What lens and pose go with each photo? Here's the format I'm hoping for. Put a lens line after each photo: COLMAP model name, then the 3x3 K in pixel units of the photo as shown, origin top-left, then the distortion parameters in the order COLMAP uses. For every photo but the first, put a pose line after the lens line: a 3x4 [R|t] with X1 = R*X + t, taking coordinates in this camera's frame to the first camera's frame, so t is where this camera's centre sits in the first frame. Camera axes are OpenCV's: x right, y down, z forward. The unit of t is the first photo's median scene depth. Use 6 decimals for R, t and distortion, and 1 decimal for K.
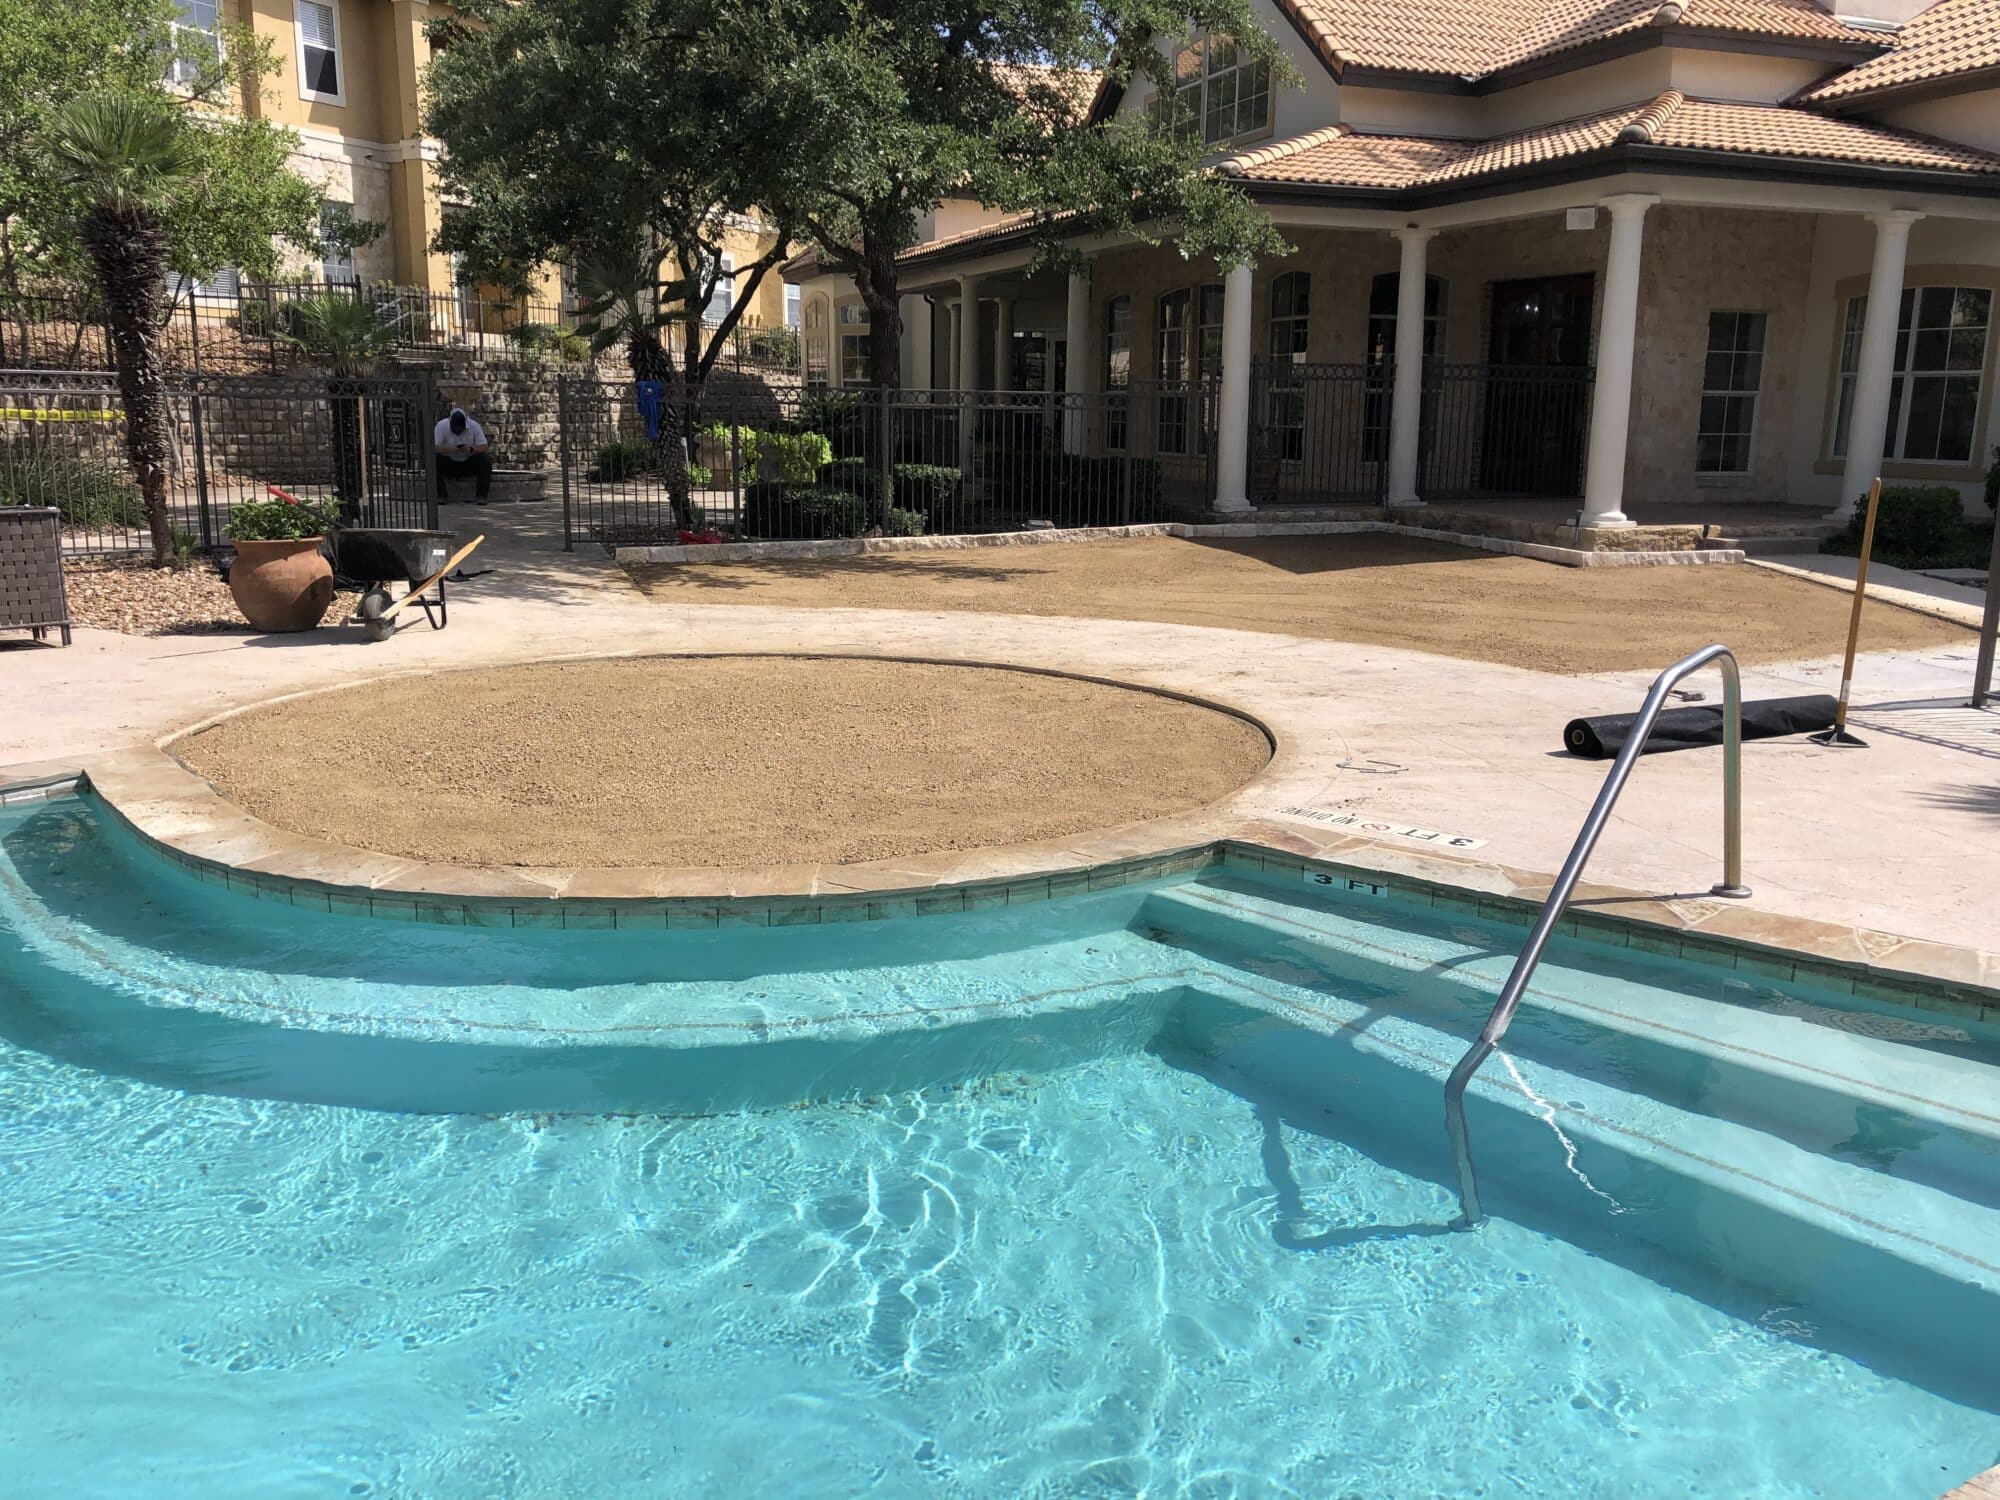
lens RADIAL K [[1617.8, 0, 1019.1], [0, 1617.8, 763.9], [0, 0, 1]] dist [0.022415, -0.019374]
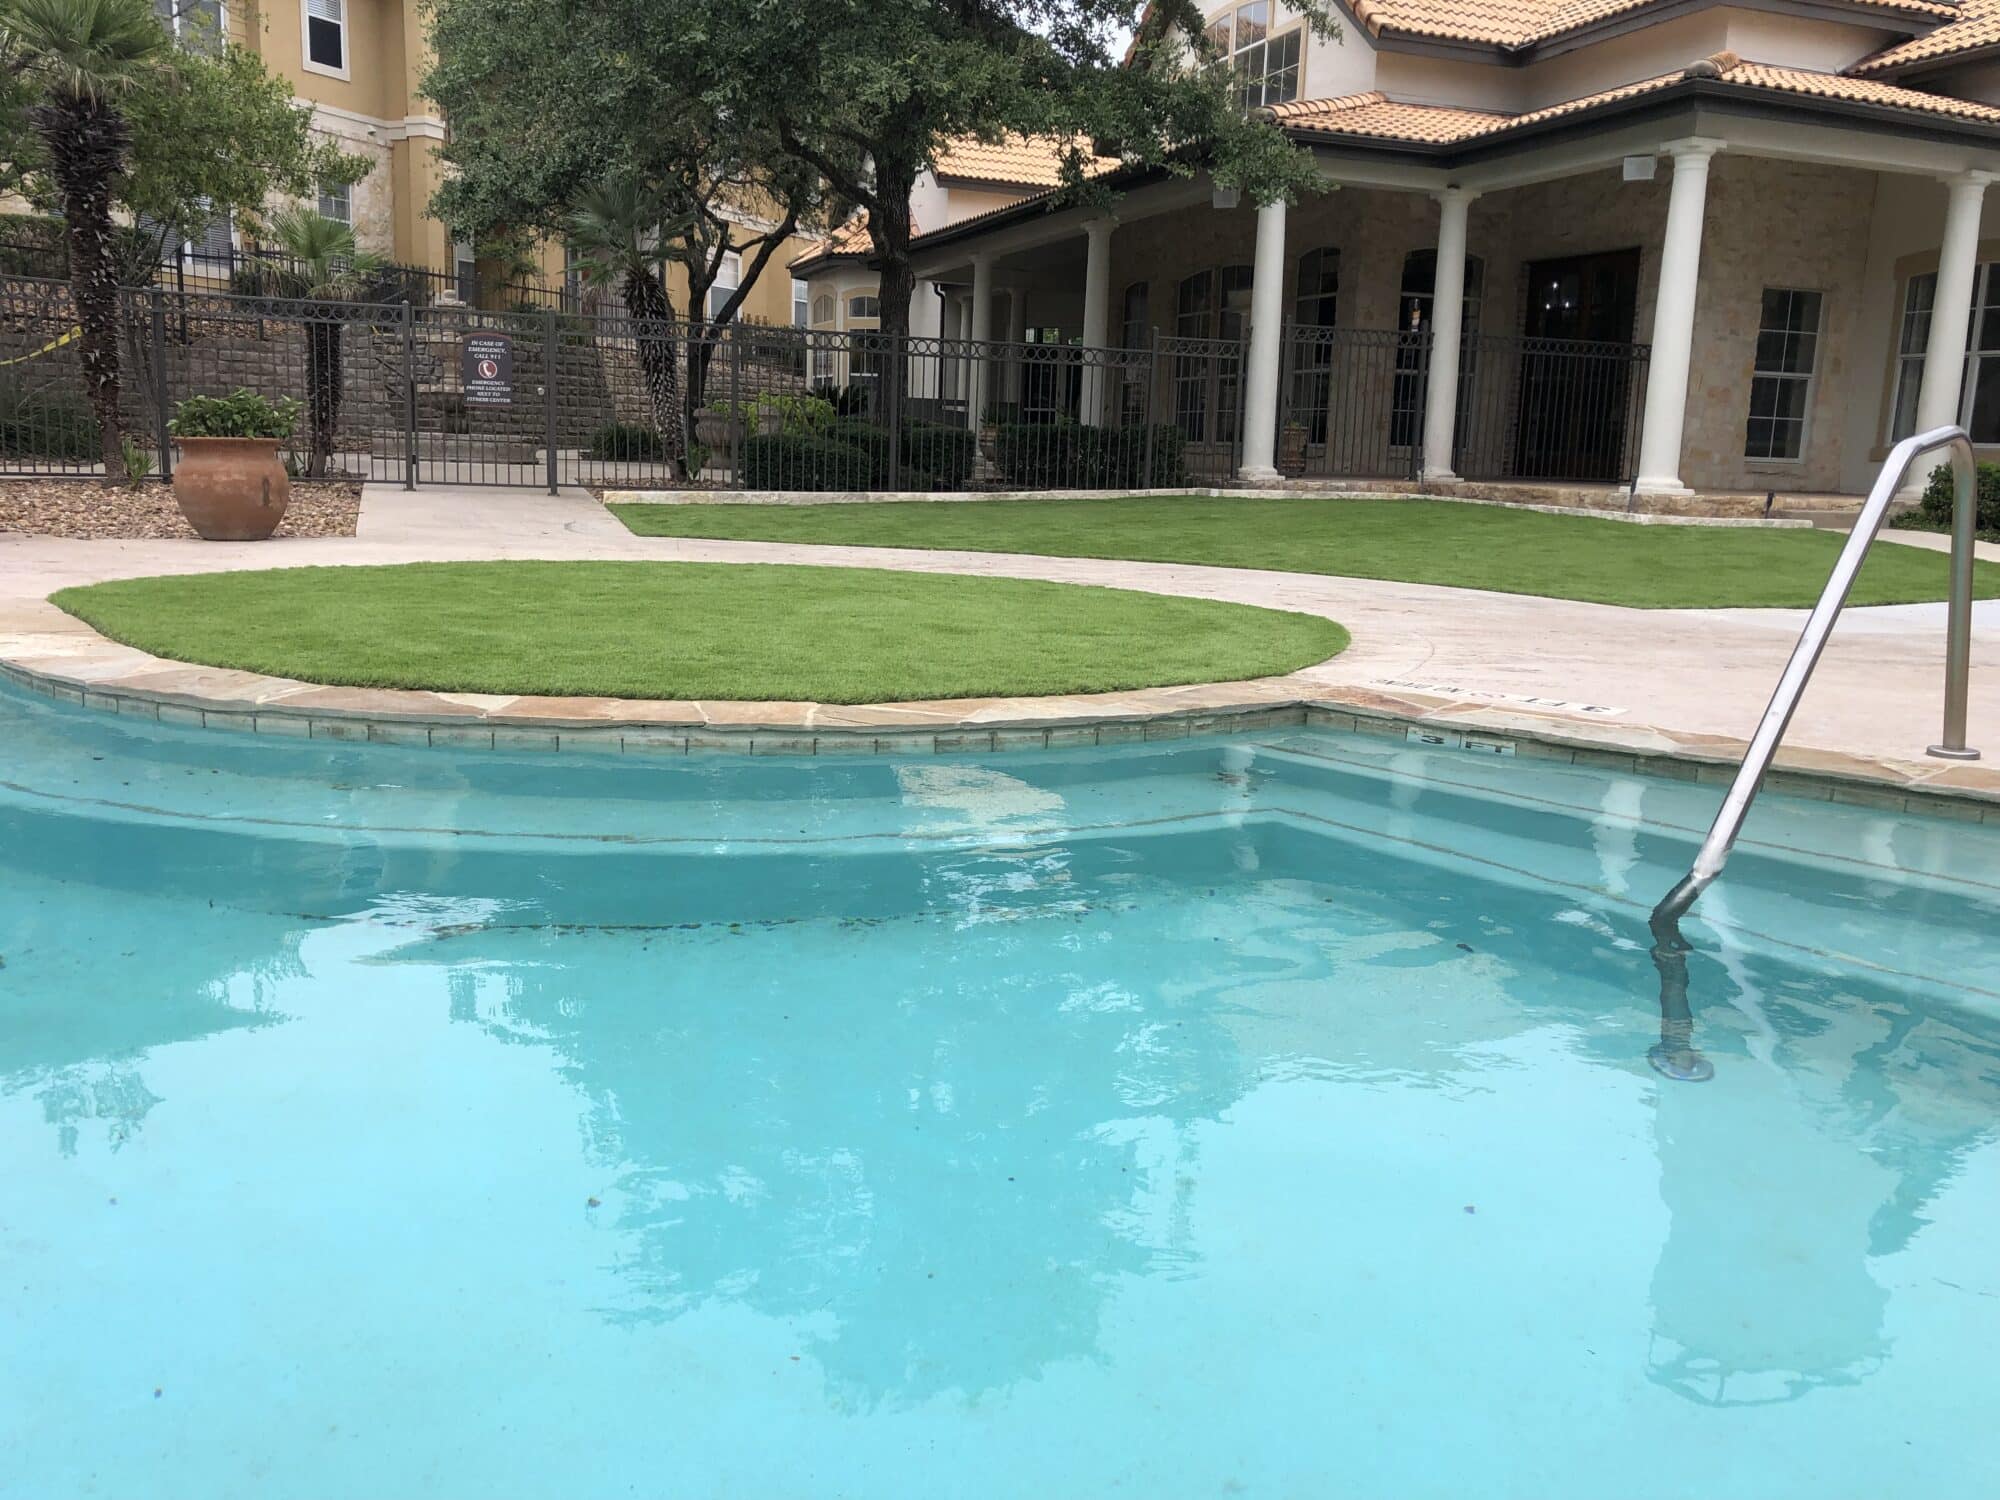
lens RADIAL K [[1617.8, 0, 1012.6], [0, 1617.8, 740.7], [0, 0, 1]] dist [0.022415, -0.019374]
pose [[0.999714, 0.023879, -0.001061, -0.007539], [-0.023902, 0.999017, -0.037346, 0.035205], [0.000168, 0.037360, 0.999302, 0.061336]]
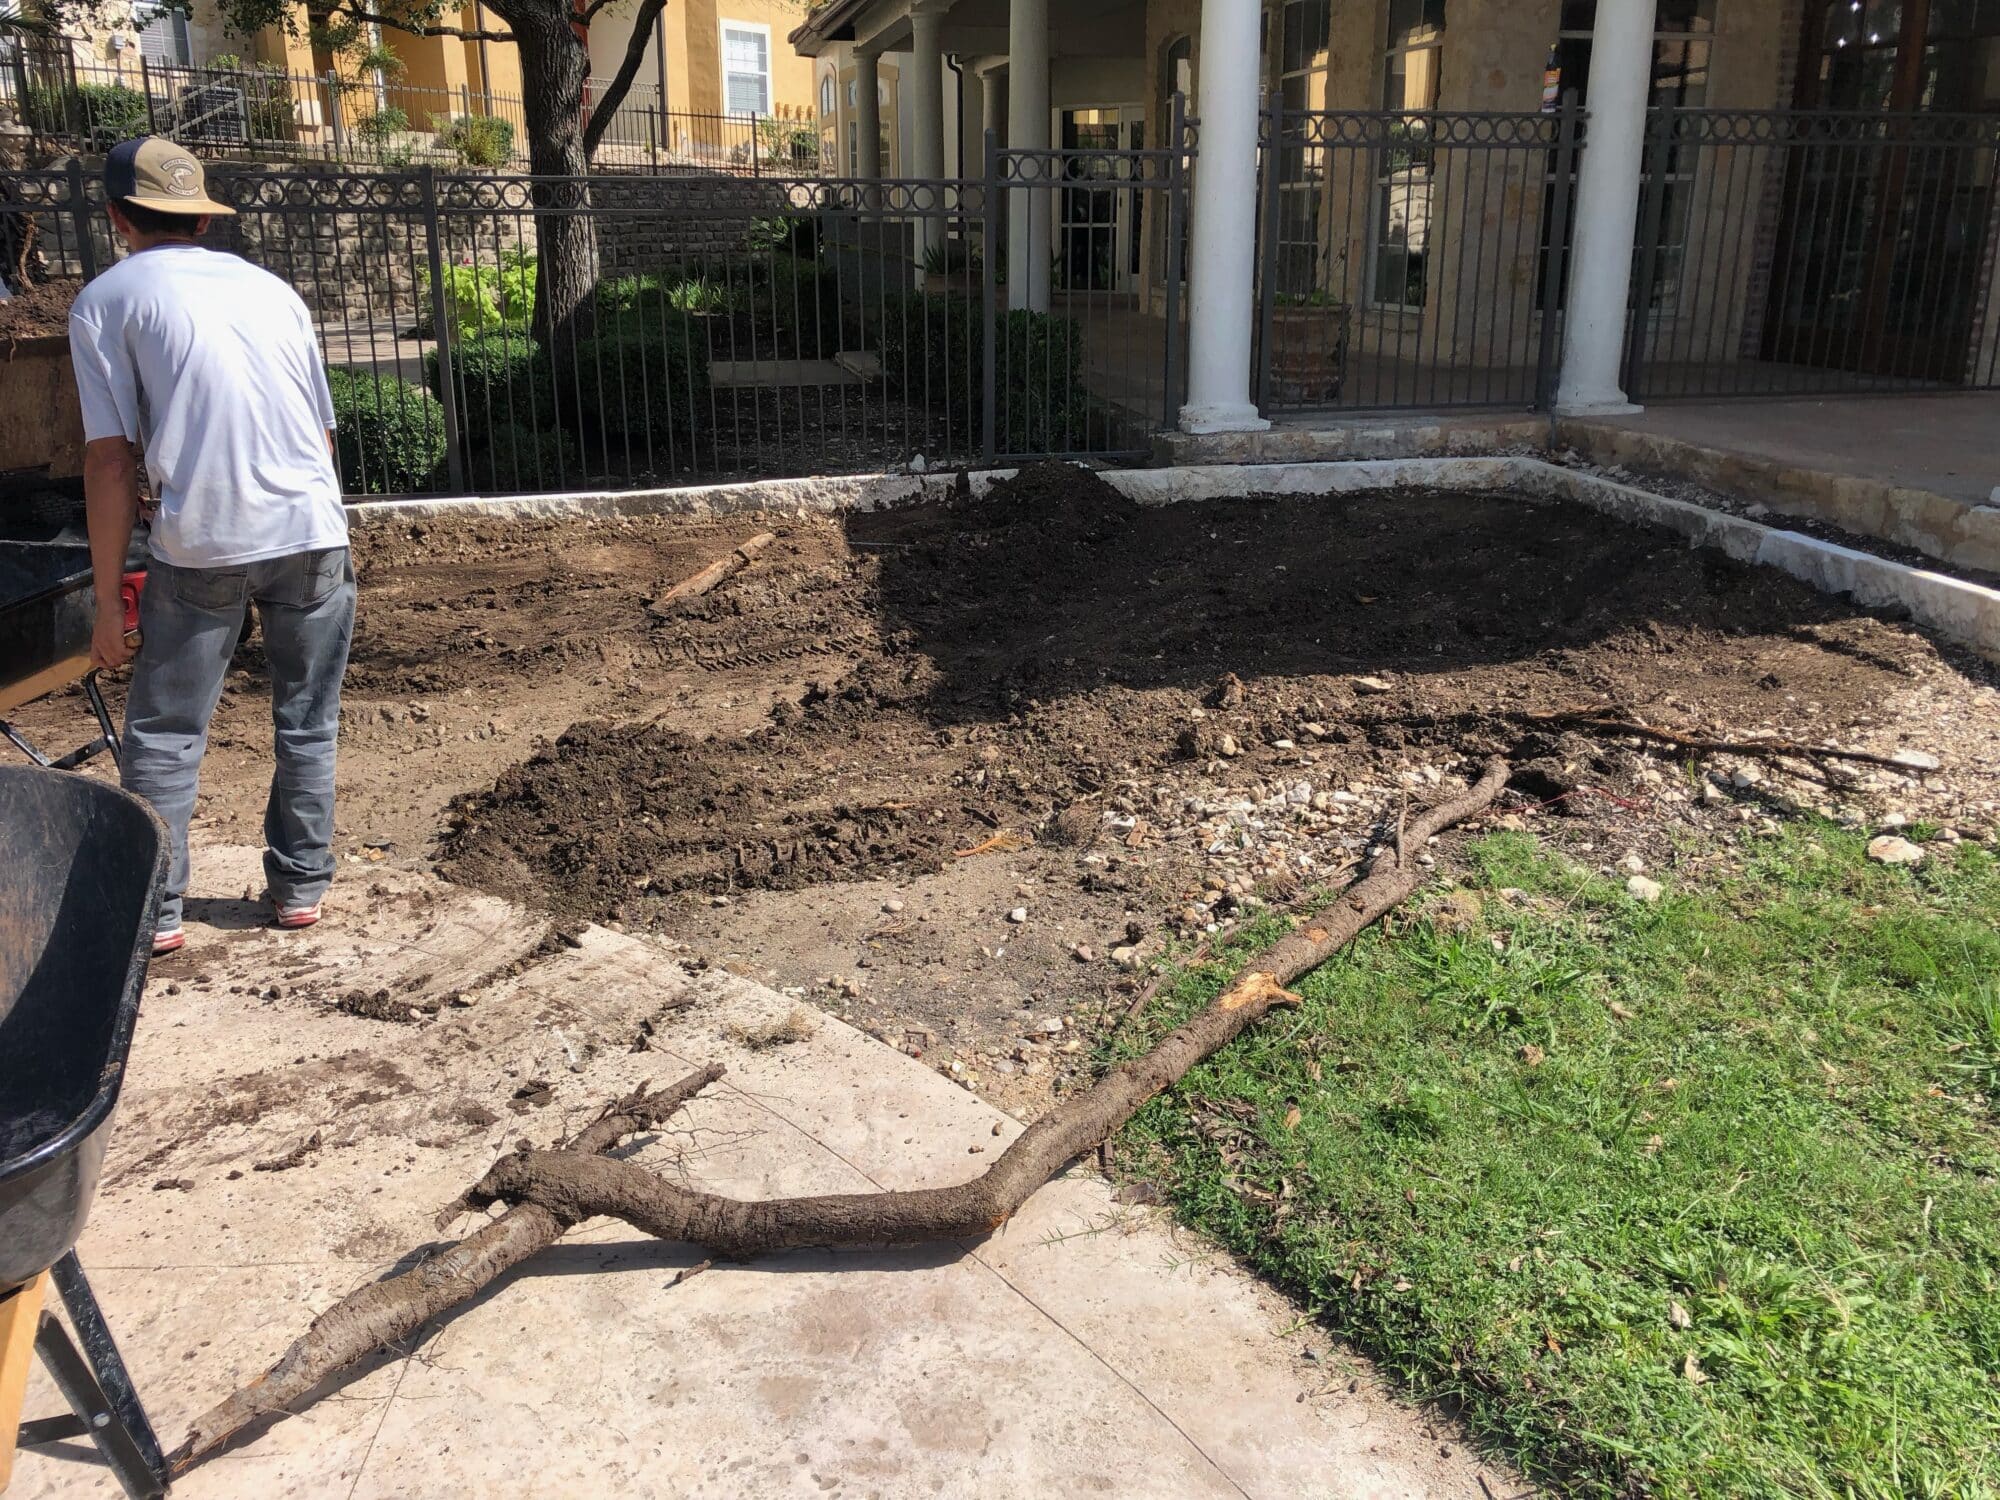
lens RADIAL K [[1617.8, 0, 999.6], [0, 1617.8, 729.4], [0, 0, 1]] dist [0.022415, -0.019374]
pose [[0.988965, 0.030751, -0.144921, 0.141493], [-0.017932, 0.995875, 0.088946, -0.109797], [0.147058, -0.085366, 0.985437, 0.509952]]
